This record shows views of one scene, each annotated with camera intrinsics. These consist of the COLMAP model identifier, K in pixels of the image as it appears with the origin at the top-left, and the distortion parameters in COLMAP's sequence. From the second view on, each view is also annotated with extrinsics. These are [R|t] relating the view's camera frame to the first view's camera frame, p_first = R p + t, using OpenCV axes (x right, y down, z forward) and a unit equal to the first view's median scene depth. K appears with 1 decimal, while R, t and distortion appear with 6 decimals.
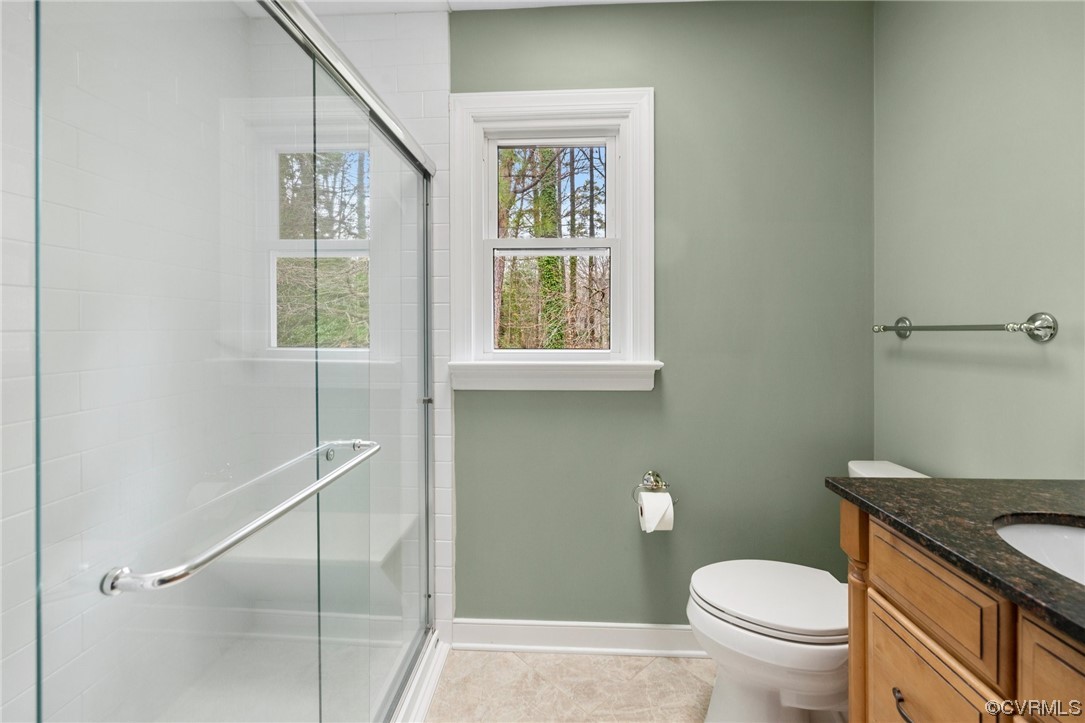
lens RADIAL K [[463.6, 0, 539.0], [0, 463.6, 325.6], [0, 0, 1]] dist [-0.000108, -0.000004]
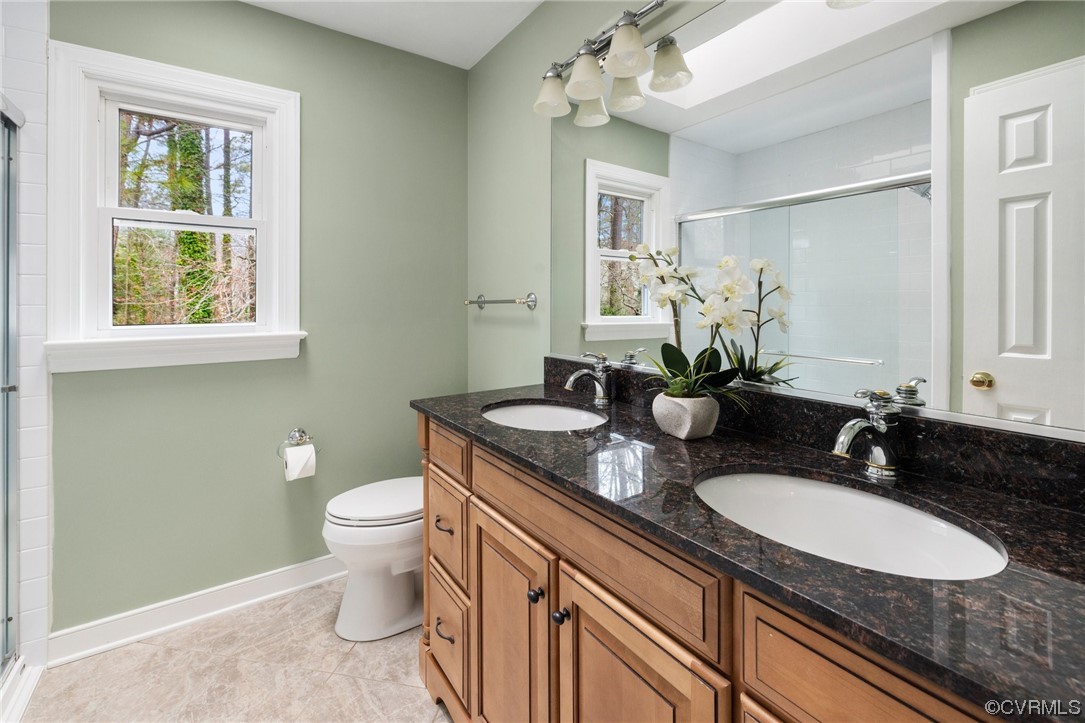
lens RADIAL K [[484.3, 0, 541.3], [0, 484.3, 297.9], [0, 0, 1]] dist [0.000638, -0.000320]
pose [[0.798025, 0.003829, 0.602612, 0.003662], [0.000527, 0.999975, -0.007051, 0.002410], [-0.602624, 0.005945, 0.798003, -0.305461]]
